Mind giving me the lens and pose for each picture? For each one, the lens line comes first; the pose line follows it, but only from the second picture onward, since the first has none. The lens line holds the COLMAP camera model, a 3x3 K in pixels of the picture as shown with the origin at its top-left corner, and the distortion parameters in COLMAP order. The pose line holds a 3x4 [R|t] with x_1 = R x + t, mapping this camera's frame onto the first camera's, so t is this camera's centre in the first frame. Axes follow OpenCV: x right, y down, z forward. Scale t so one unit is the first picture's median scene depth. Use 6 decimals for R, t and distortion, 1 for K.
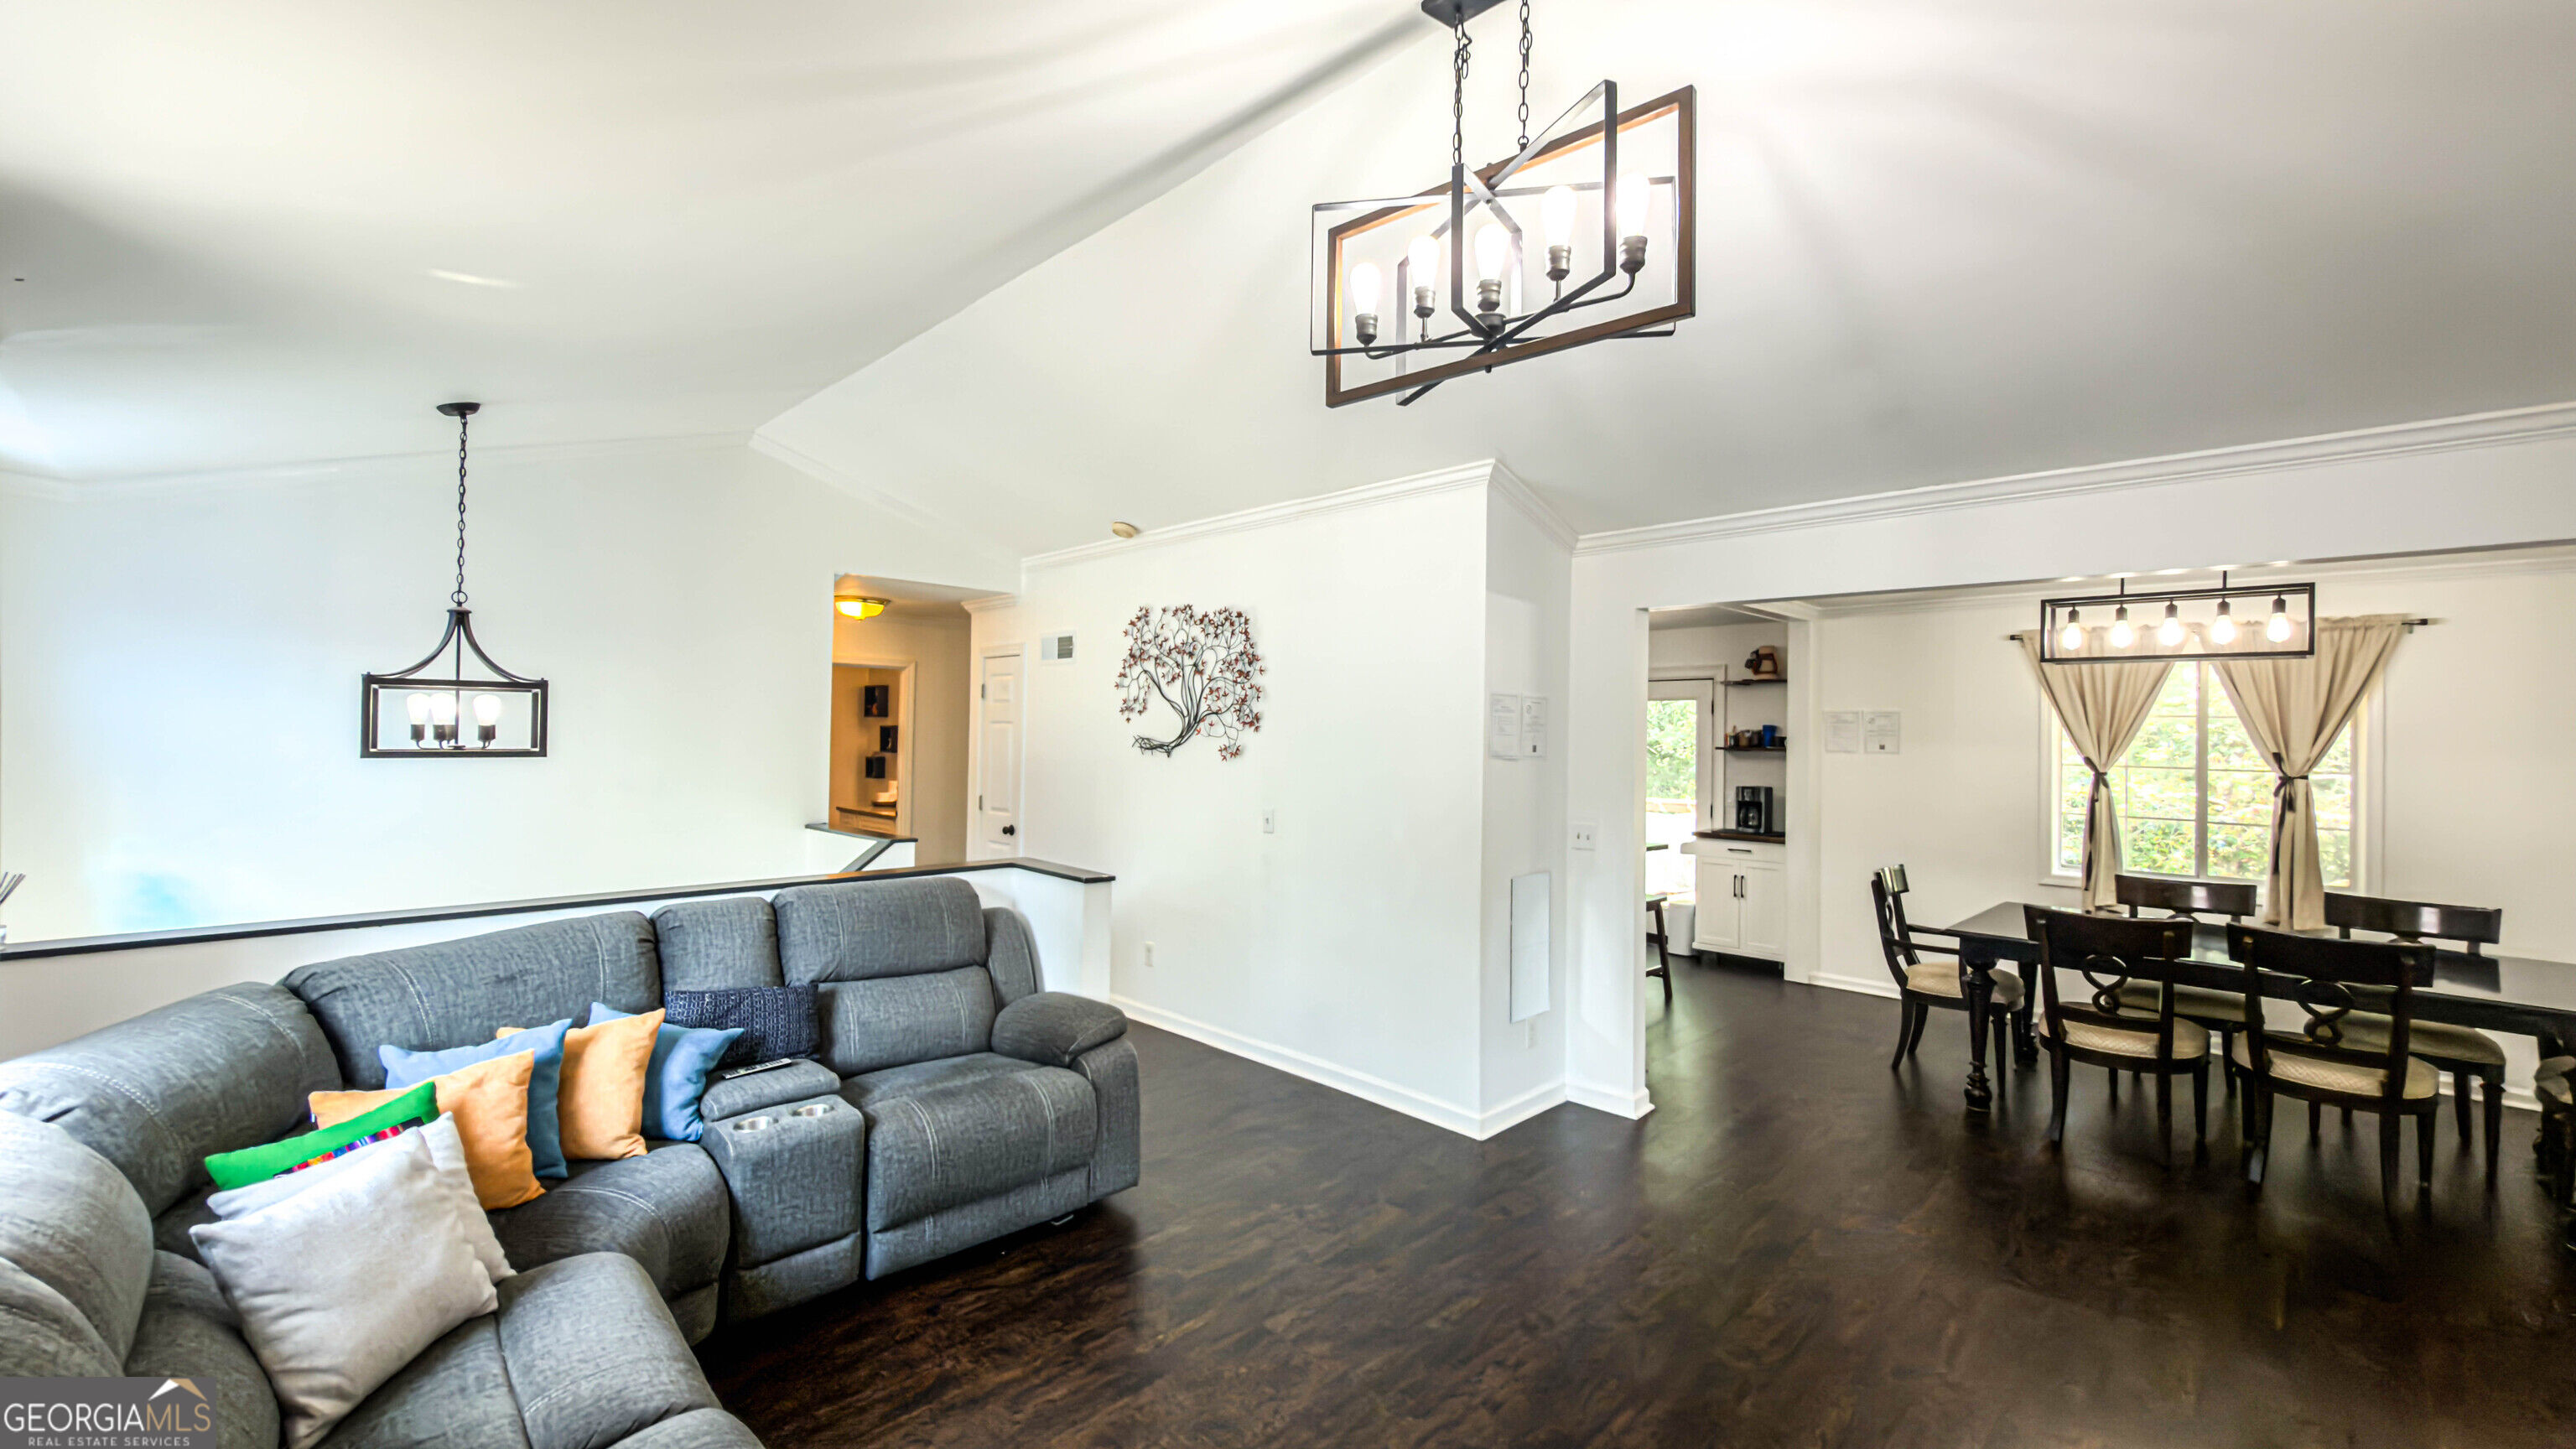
lens RADIAL K [[1030.4, 0, 1288.0], [0, 1030.4, 724.5], [0, 0, 1]] dist [-0.000257, -0.000008]
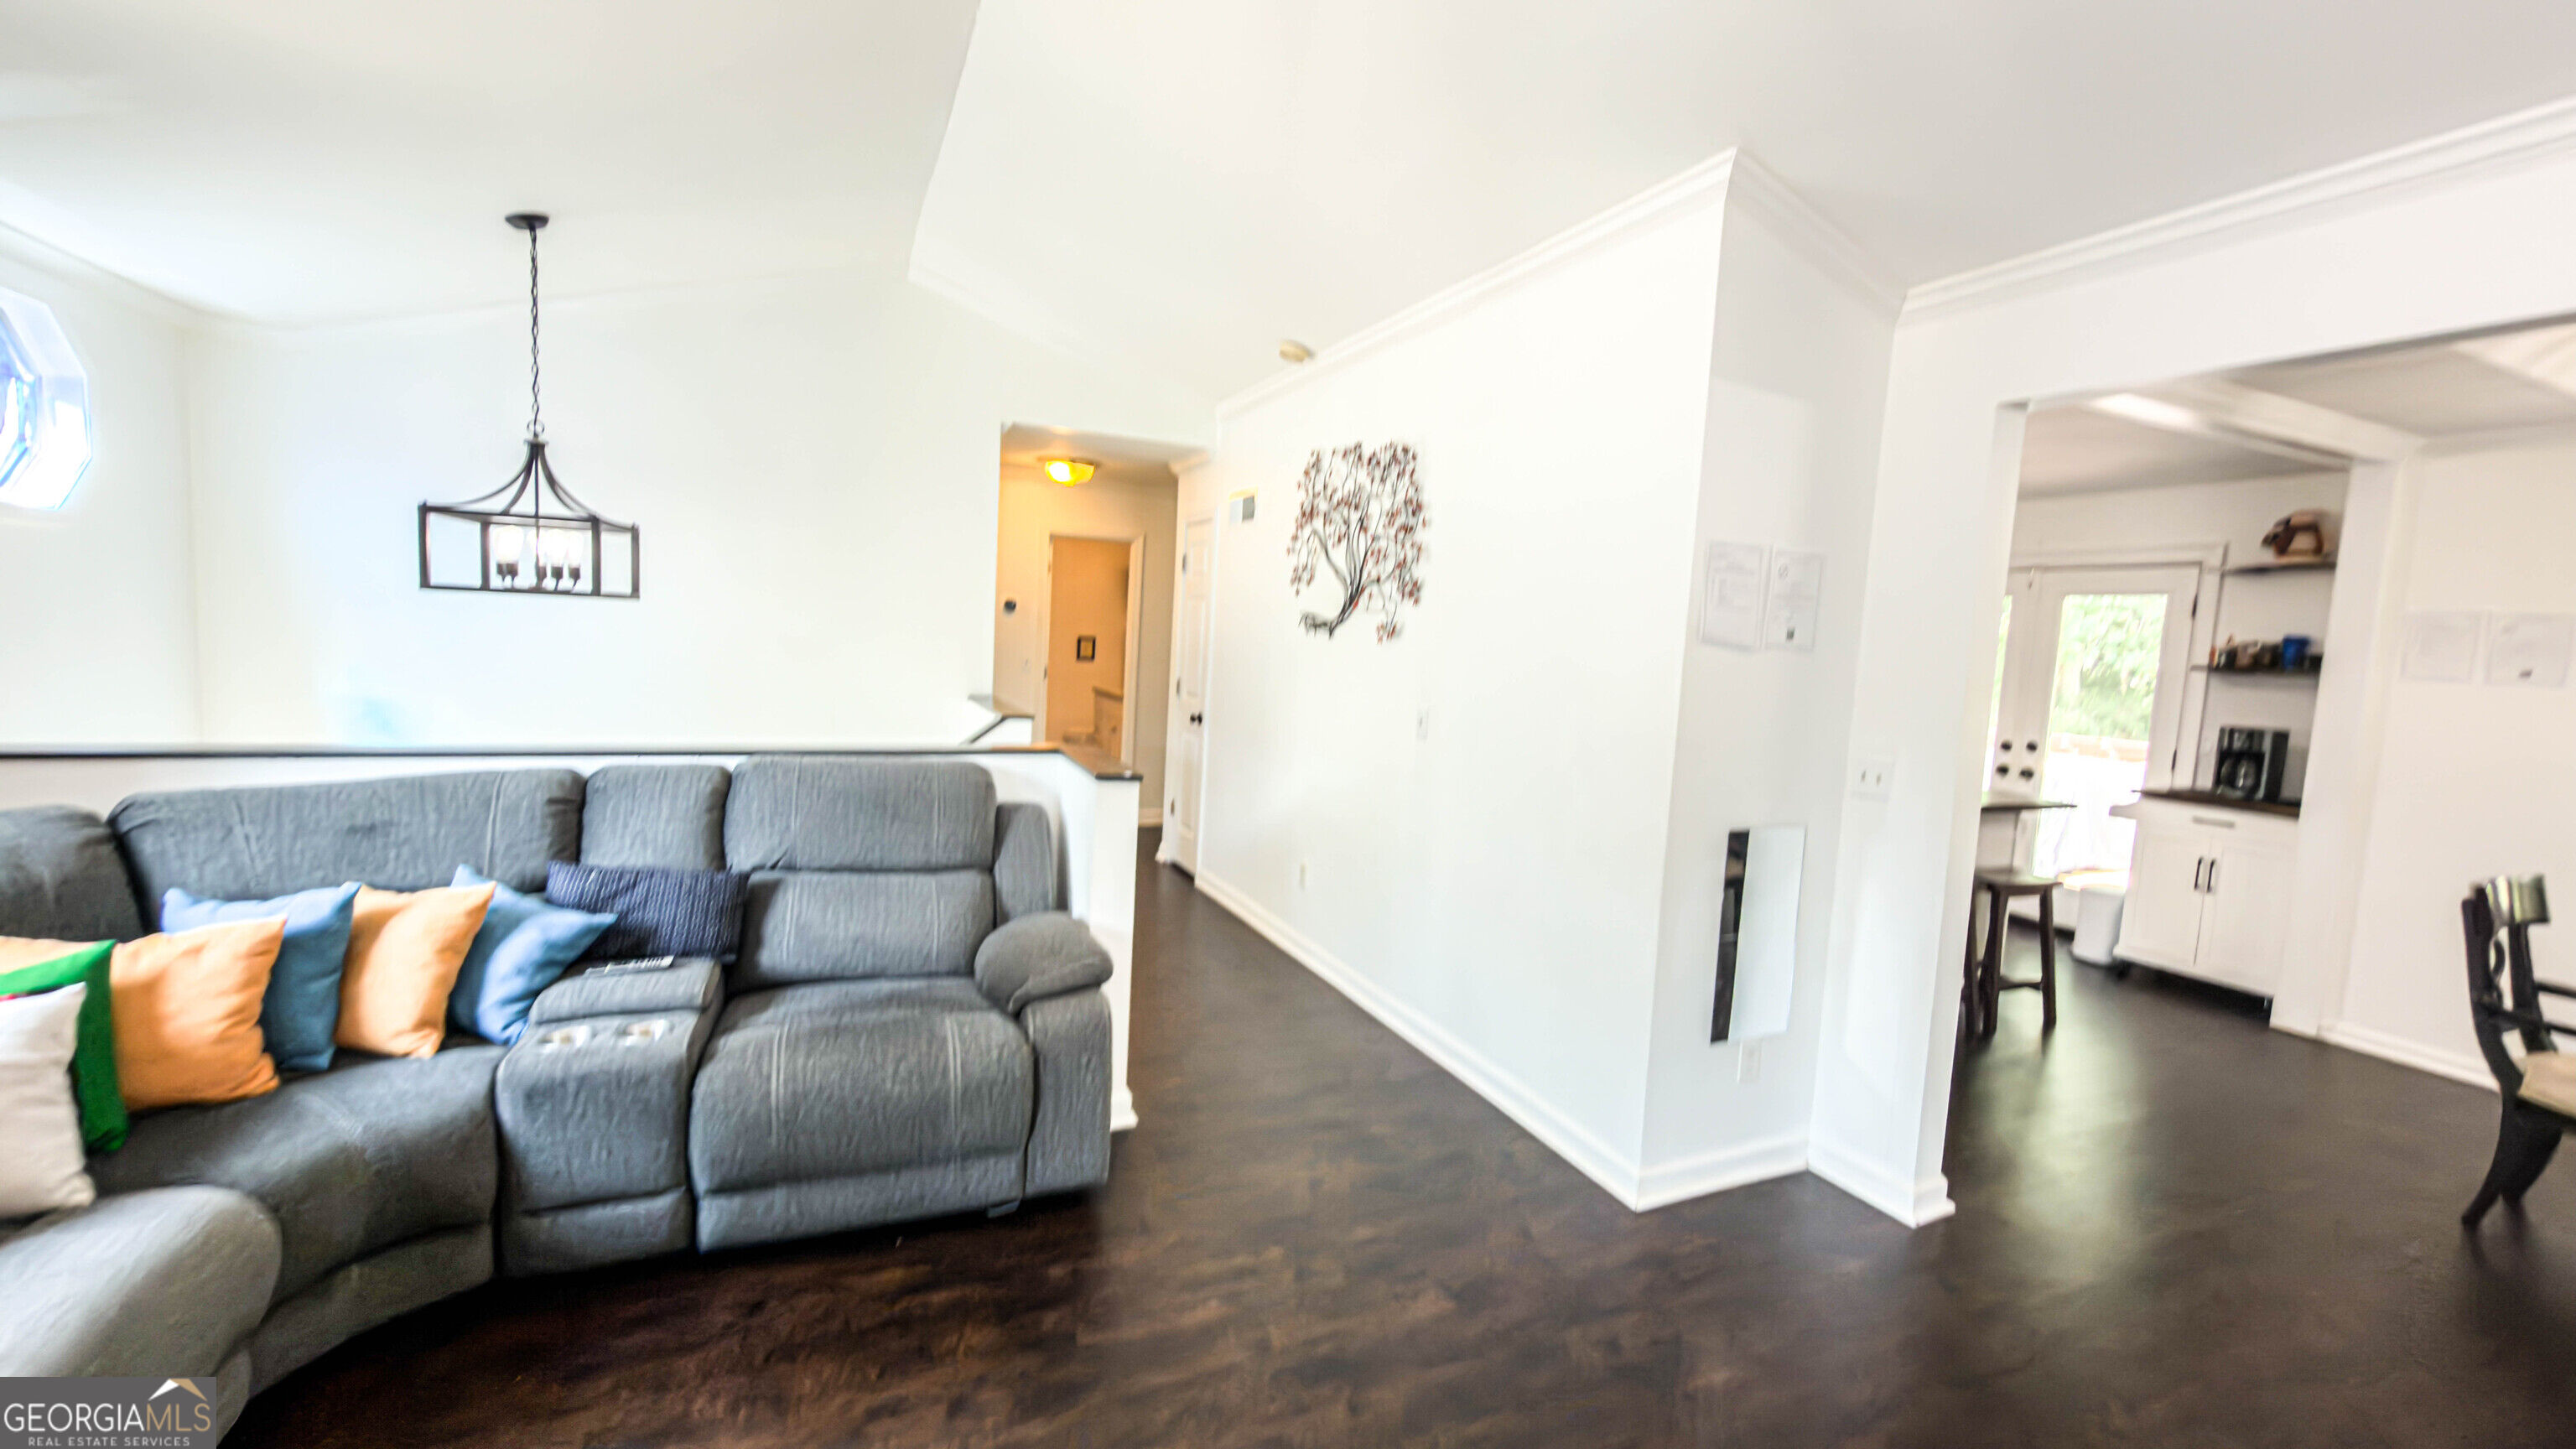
lens RADIAL K [[1030.4, 0, 1288.0], [0, 1030.4, 724.5], [0, 0, 1]] dist [-0.000257, -0.000008]
pose [[0.936546, 0.067640, -0.343957, 0.155214], [-0.036202, 0.994624, 0.097021, 0.025429], [0.348670, -0.078413, 0.933960, 0.263119]]
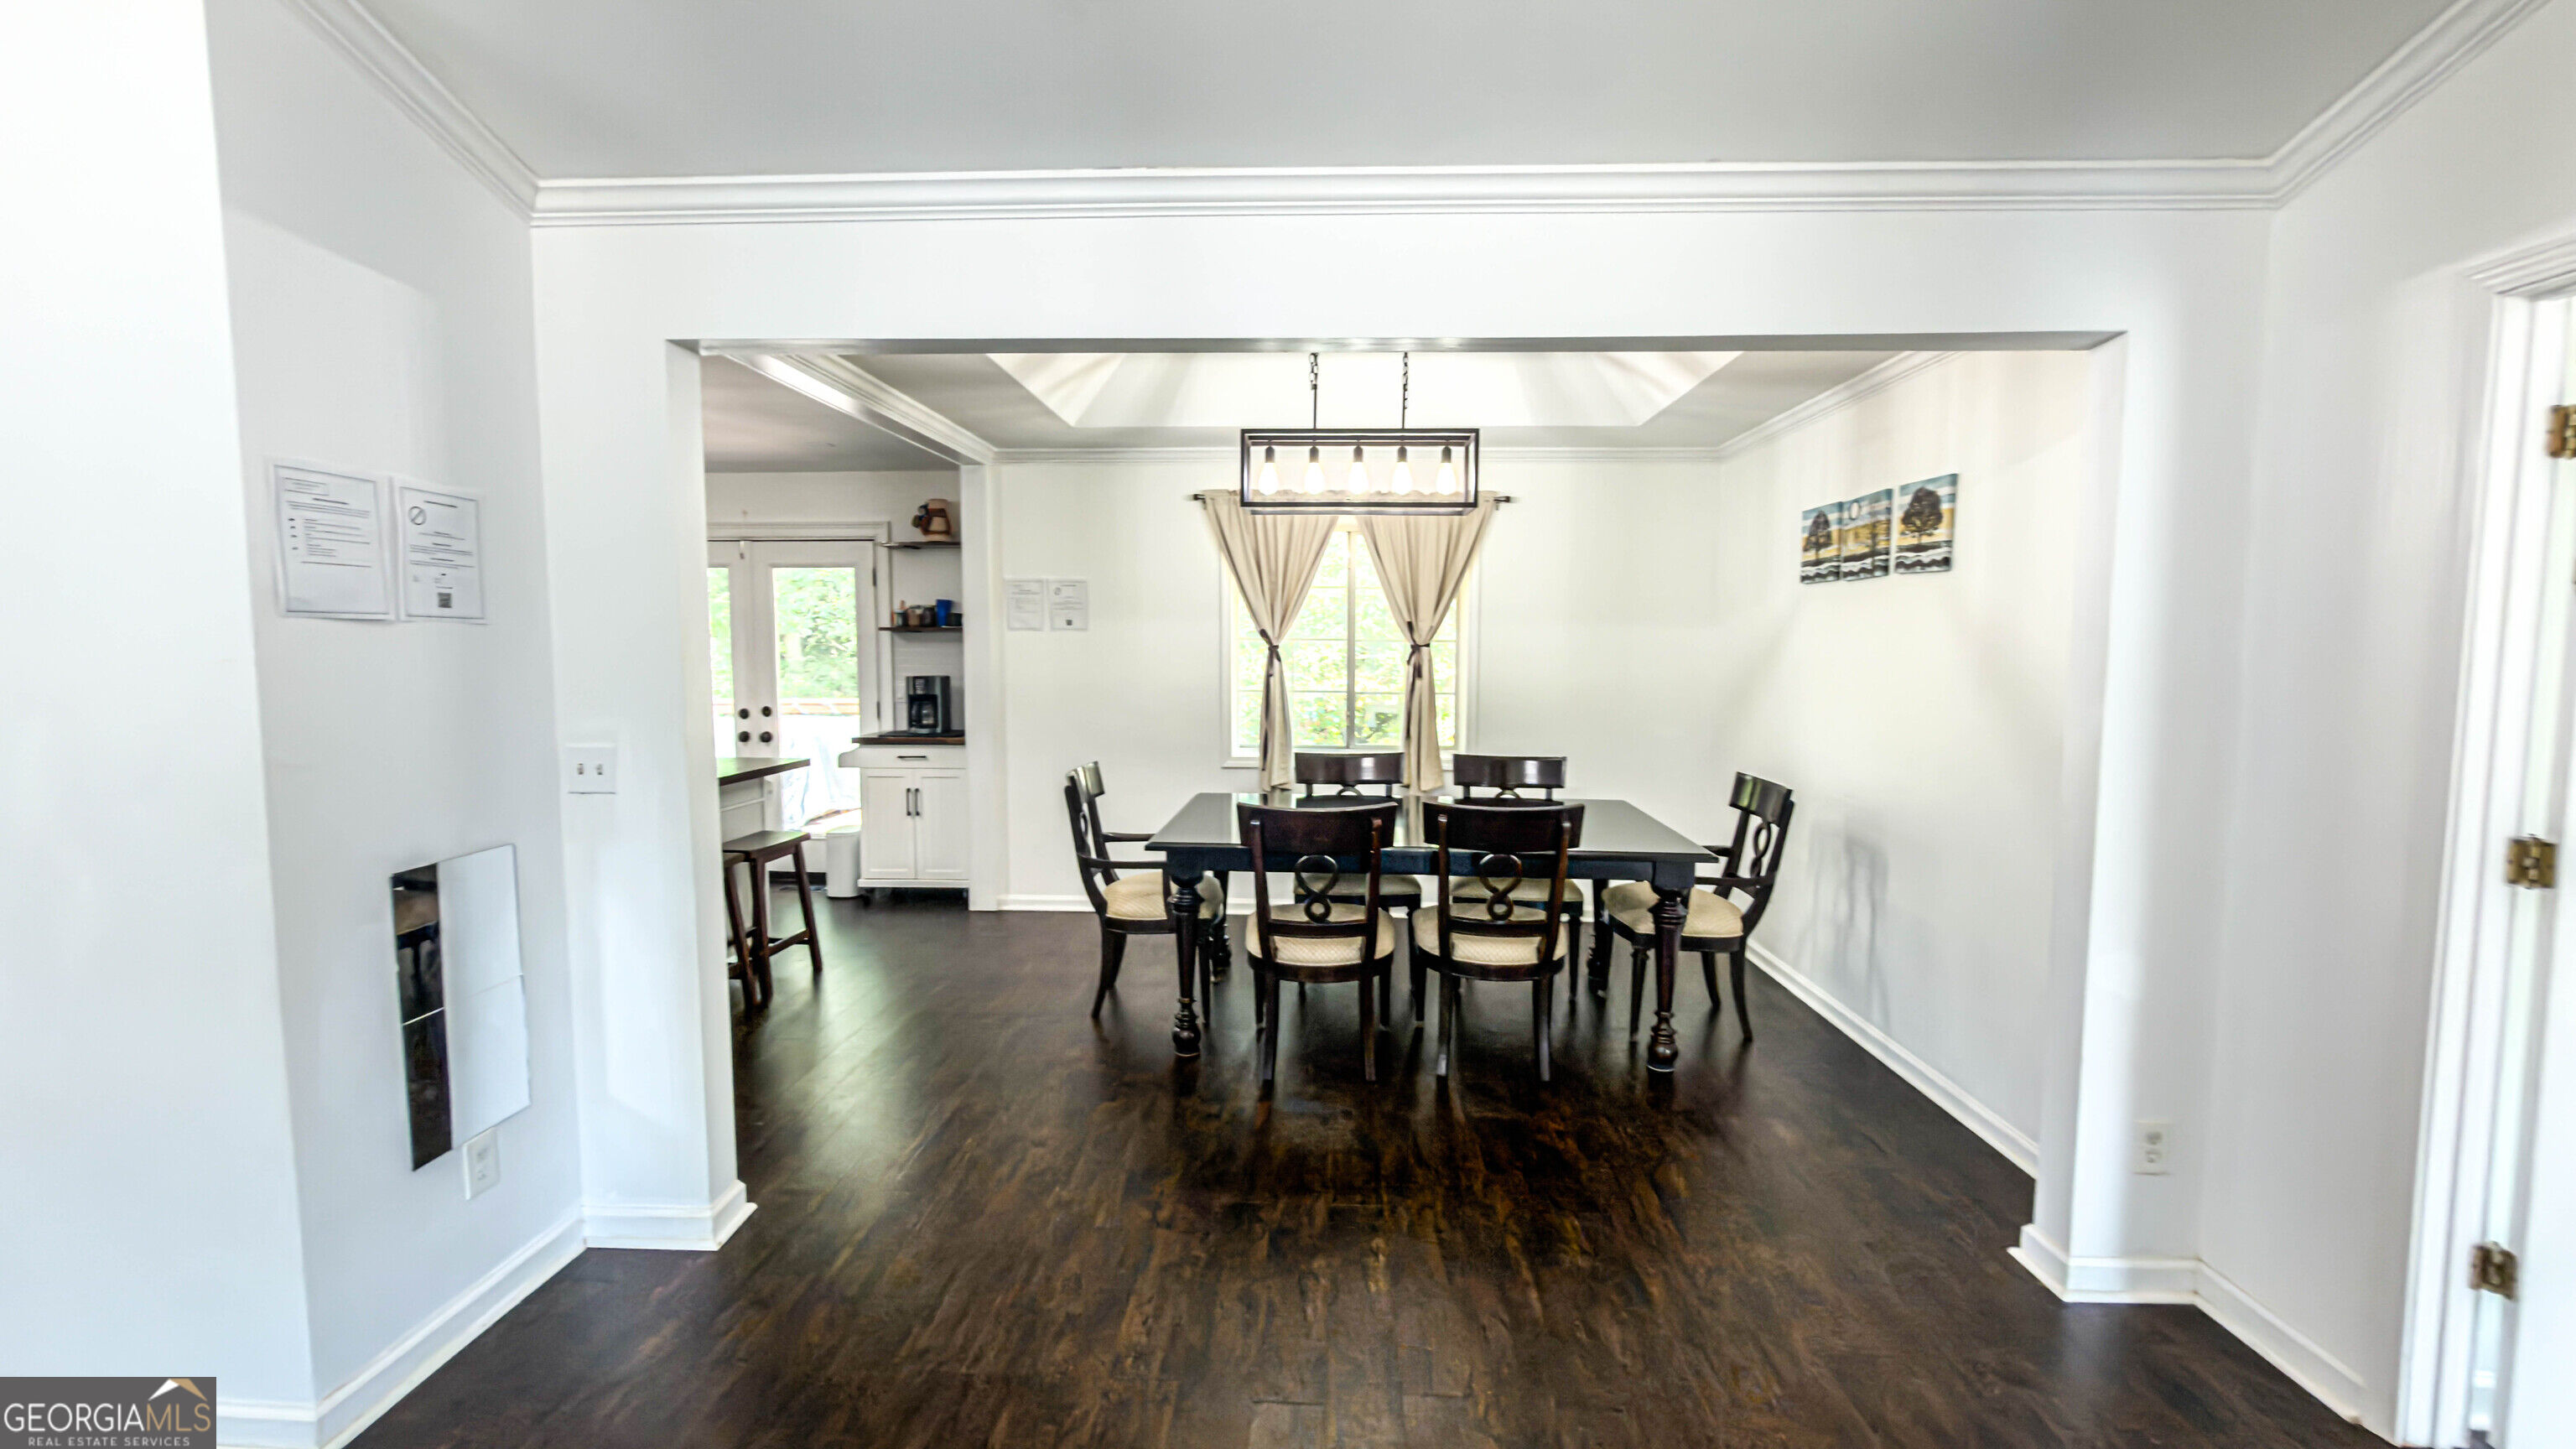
lens RADIAL K [[1025.3, 0, 1288.0], [0, 1025.3, 724.5], [0, 0, 1]] dist [0.002237, 0.000172]
pose [[0.737228, -0.066227, 0.672390, 0.184536], [0.000765, 0.995265, 0.097191, 0.031484], [-0.675644, -0.071138, 0.733788, 0.341469]]
